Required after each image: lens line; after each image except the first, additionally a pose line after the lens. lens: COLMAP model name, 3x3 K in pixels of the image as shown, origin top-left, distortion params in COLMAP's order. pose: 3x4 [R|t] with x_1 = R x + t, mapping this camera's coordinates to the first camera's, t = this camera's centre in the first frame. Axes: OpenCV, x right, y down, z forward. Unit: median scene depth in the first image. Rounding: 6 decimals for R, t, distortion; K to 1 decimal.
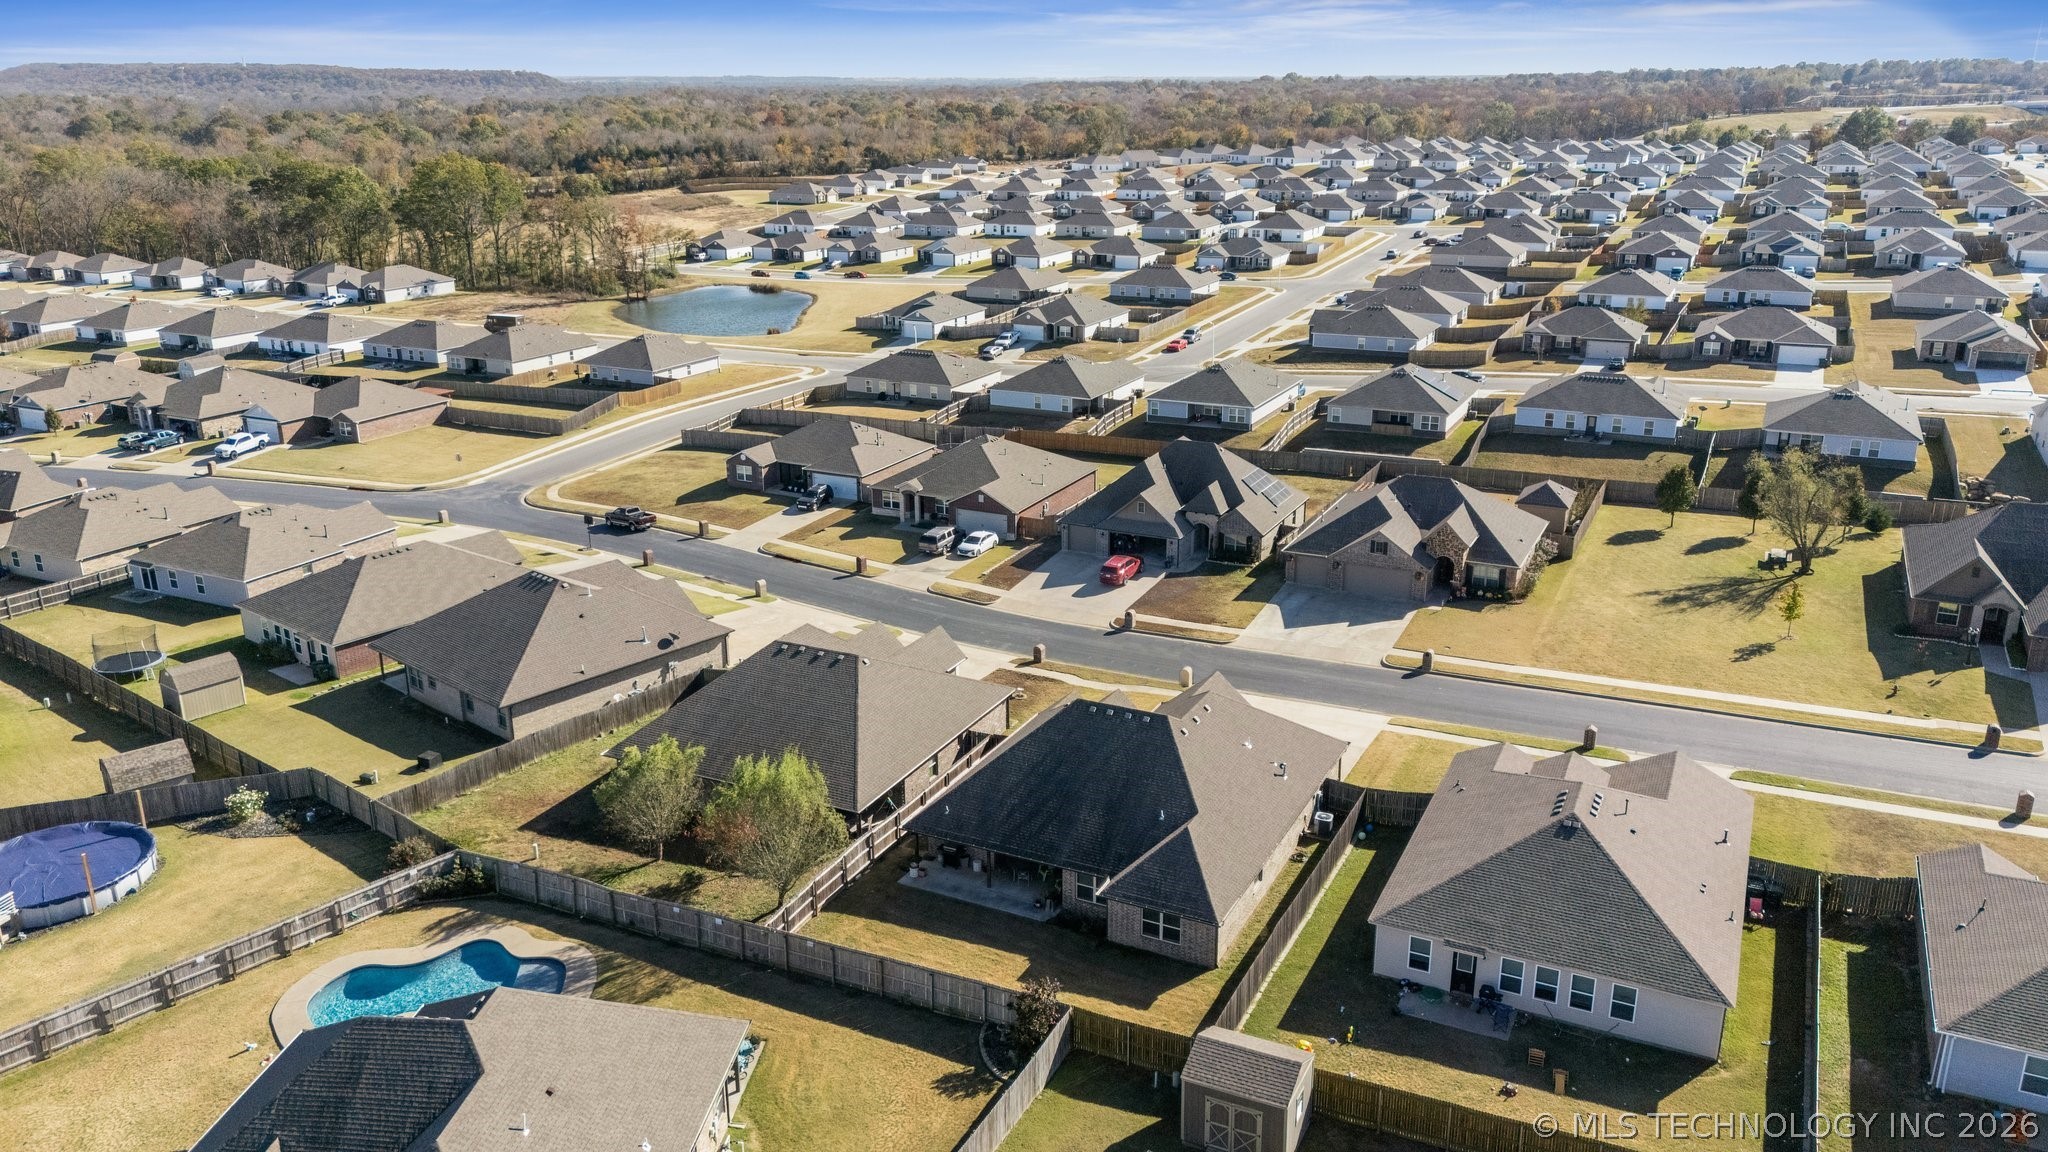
lens RADIAL K [[1530.0, 0, 1024.0], [0, 1530.0, 576.0], [0, 0, 1]] dist [0.088882, -0.228065]
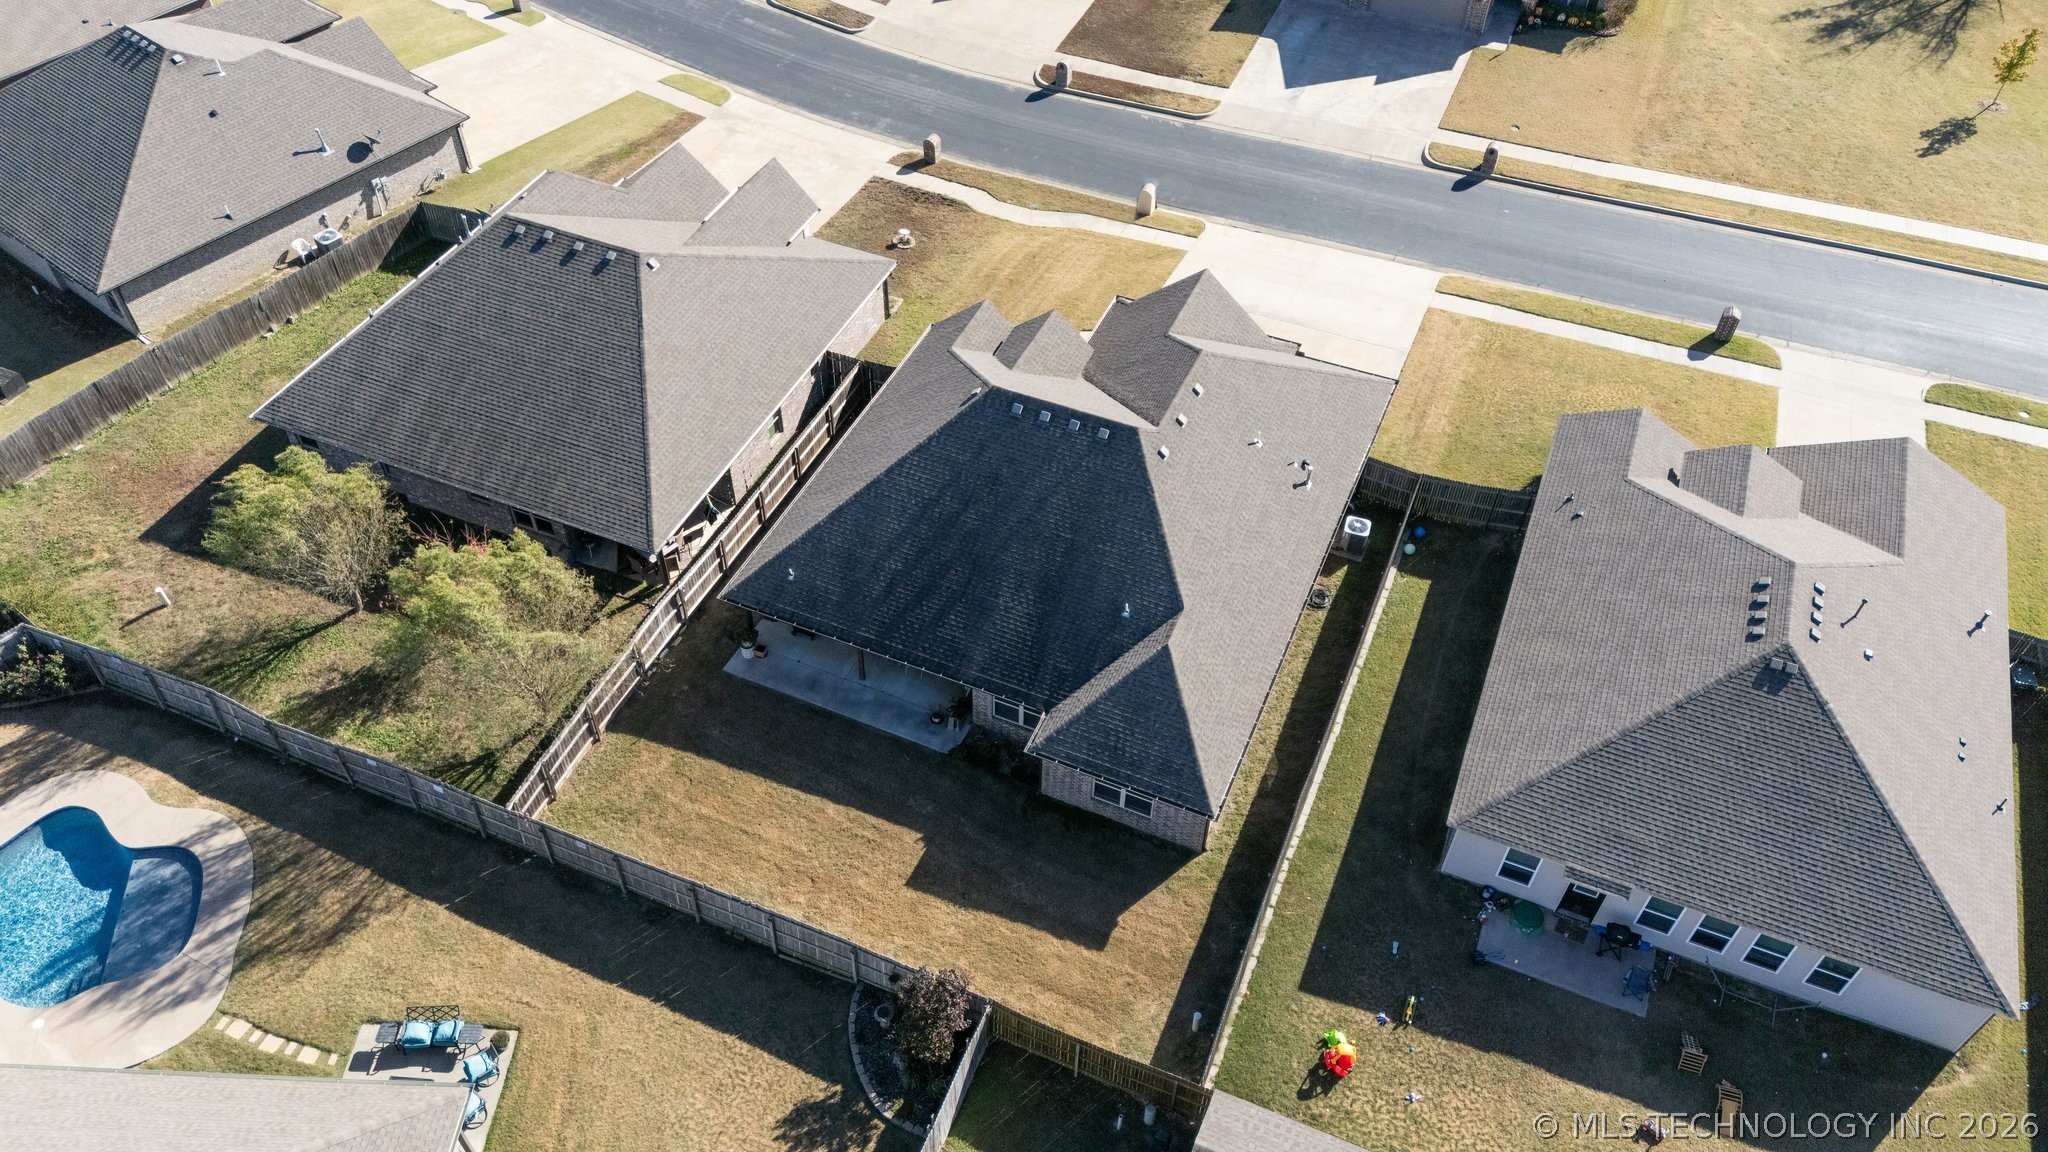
lens RADIAL K [[1492.5, 0, 1033.7], [0, 1492.5, 578.3], [0, 0, 1]] dist [0.060350, -0.051740]
pose [[0.997923, -0.029185, 0.057424, 0.014716], [-0.002160, 0.875809, 0.482653, -0.139397], [-0.064379, -0.481775, 0.873927, 0.423195]]
